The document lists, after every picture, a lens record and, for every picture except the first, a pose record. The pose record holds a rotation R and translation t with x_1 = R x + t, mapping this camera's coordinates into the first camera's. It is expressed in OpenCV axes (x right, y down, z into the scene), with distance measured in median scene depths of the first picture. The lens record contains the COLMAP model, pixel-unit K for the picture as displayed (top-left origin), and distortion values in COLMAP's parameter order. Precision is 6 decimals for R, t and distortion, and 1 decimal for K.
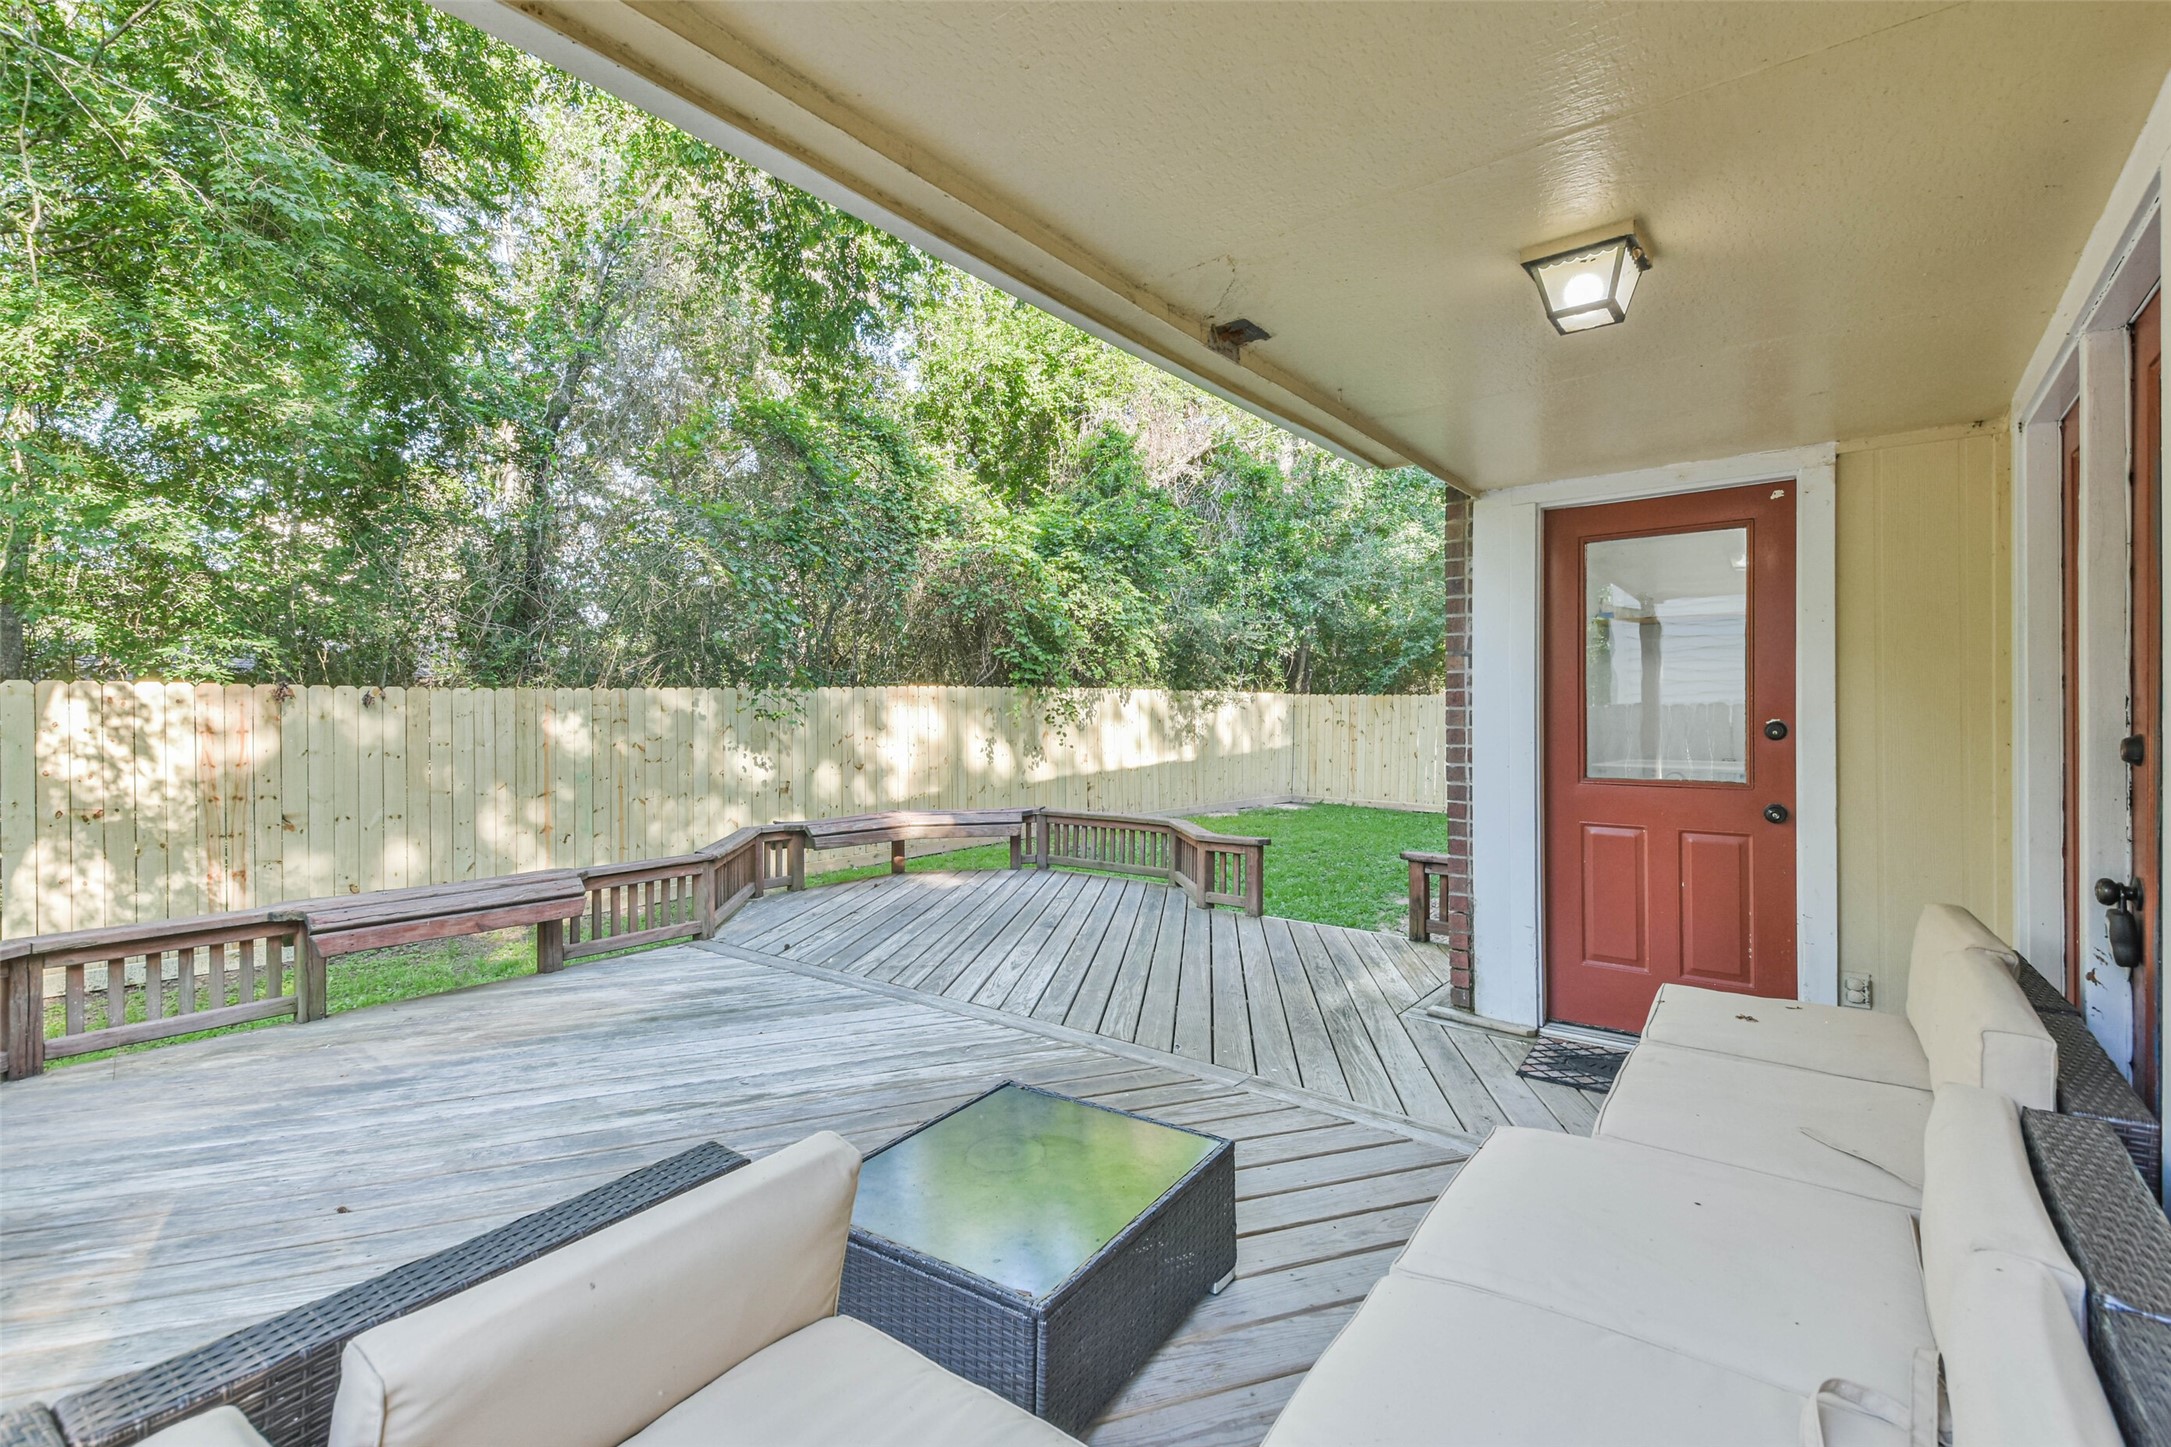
lens RADIAL K [[968.4, 0, 1099.6], [0, 968.4, 702.6], [0, 0, 1]] dist [0.091124, -0.056842]
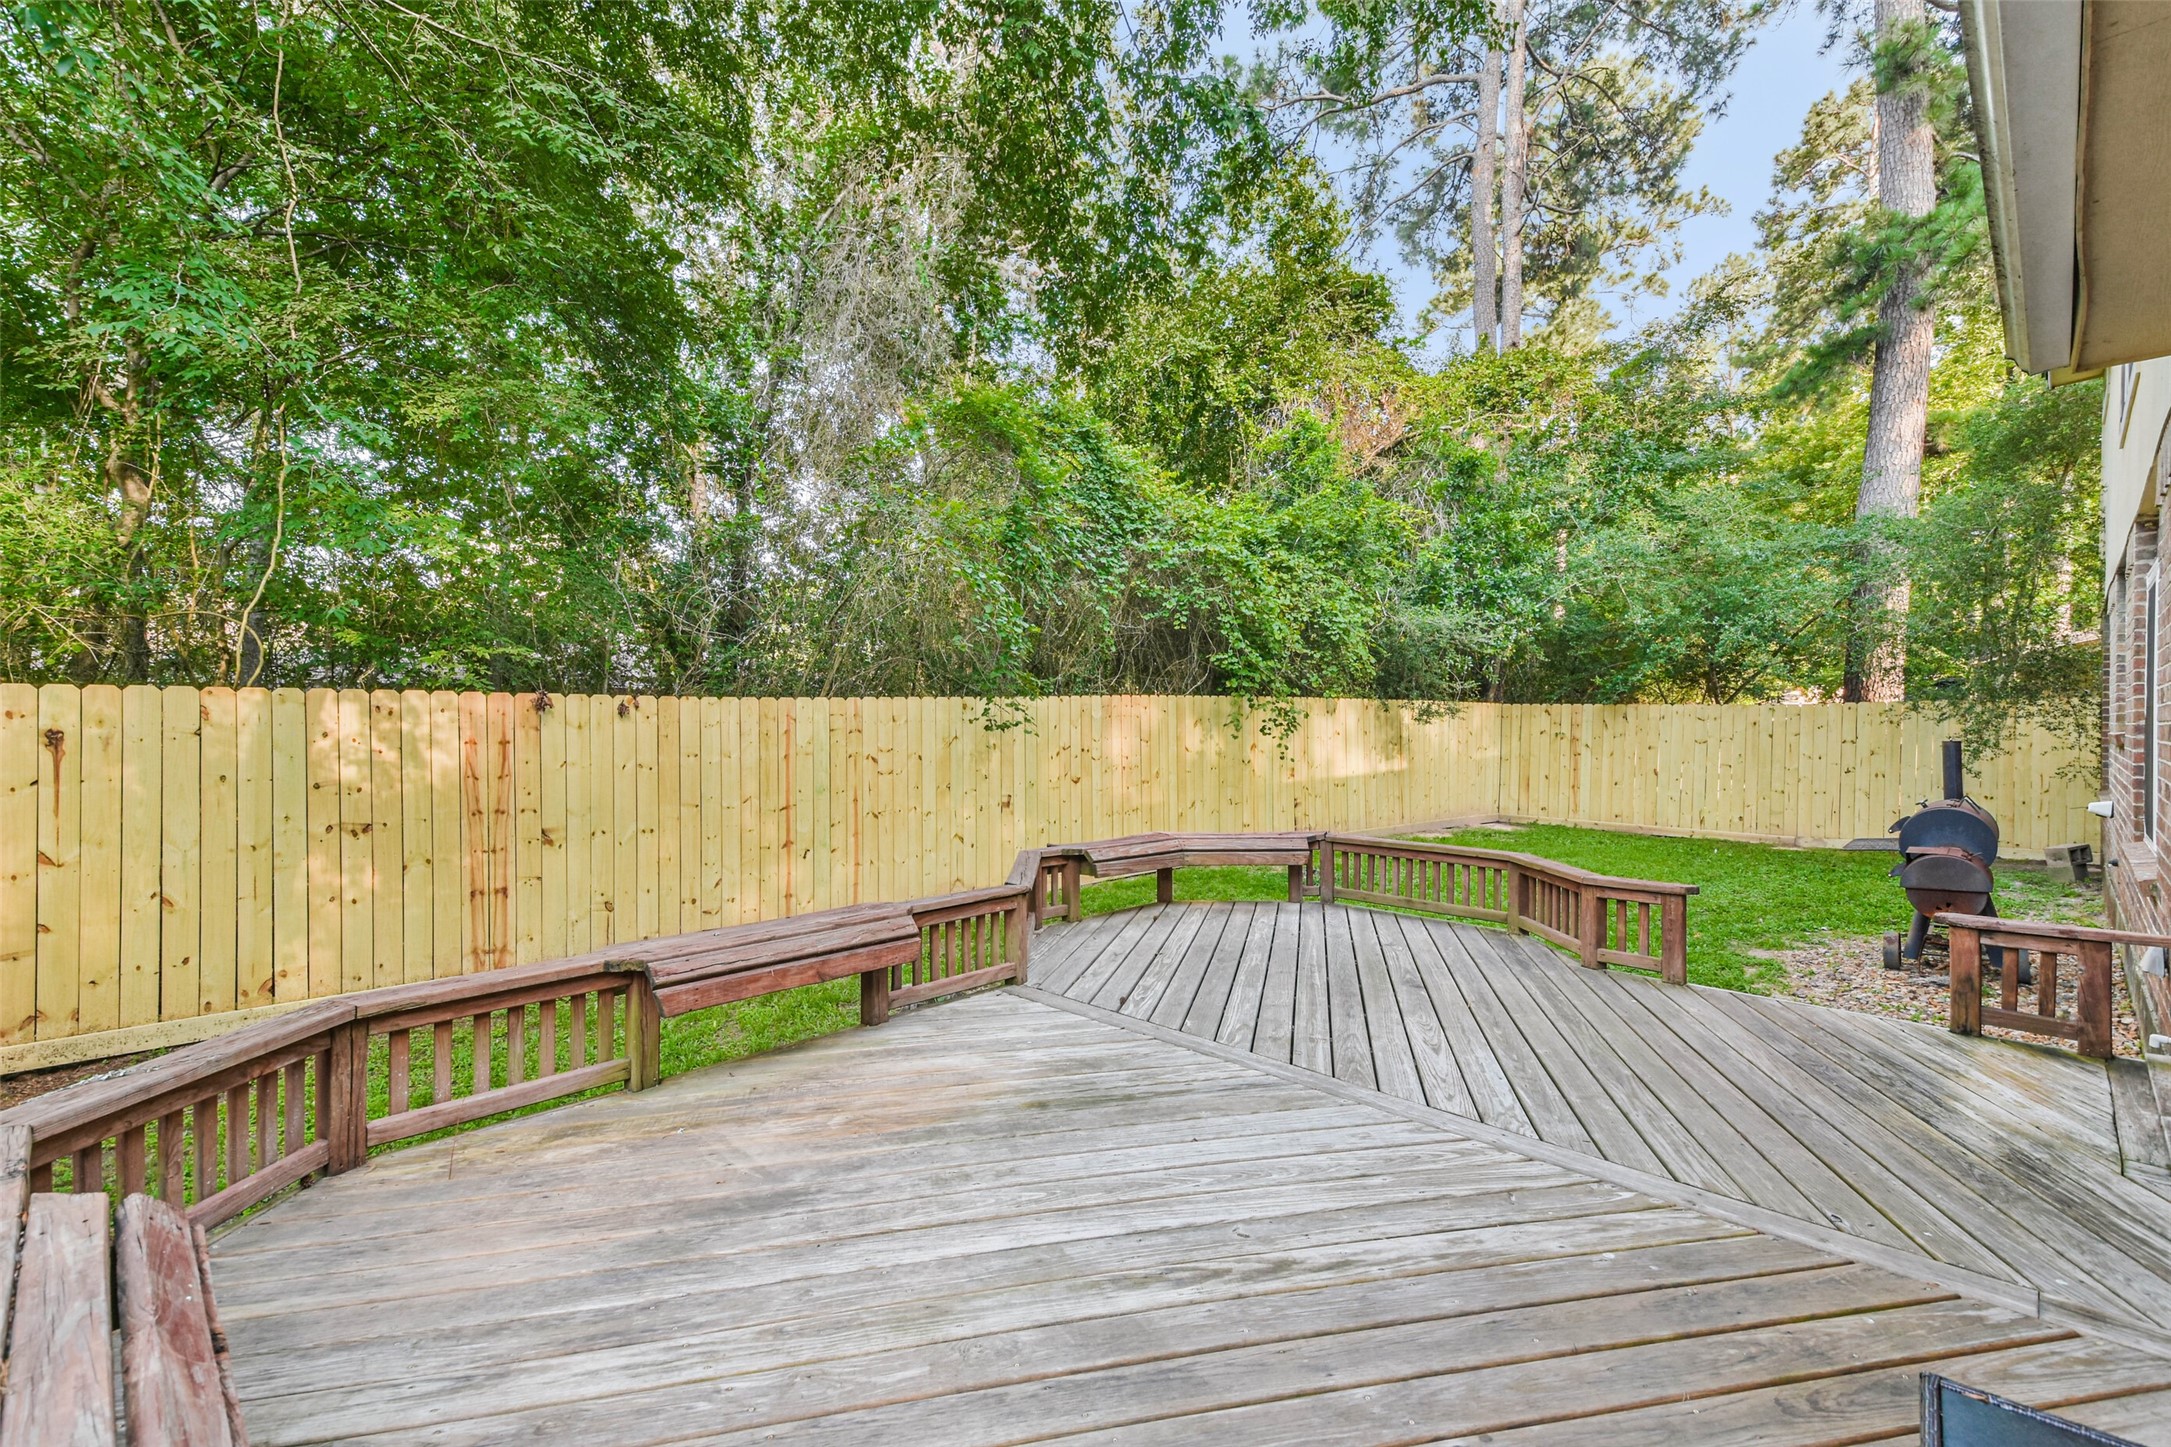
lens RADIAL K [[967.5, 0, 1114.8], [0, 967.5, 719.6], [0, 0, 1]] dist [0.109762, -0.046692]
pose [[0.993397, 0.001606, -0.114719, -0.169026], [-0.000805, 0.999975, 0.007032, 0.000241], [0.114728, -0.006893, 0.993373, 0.120902]]
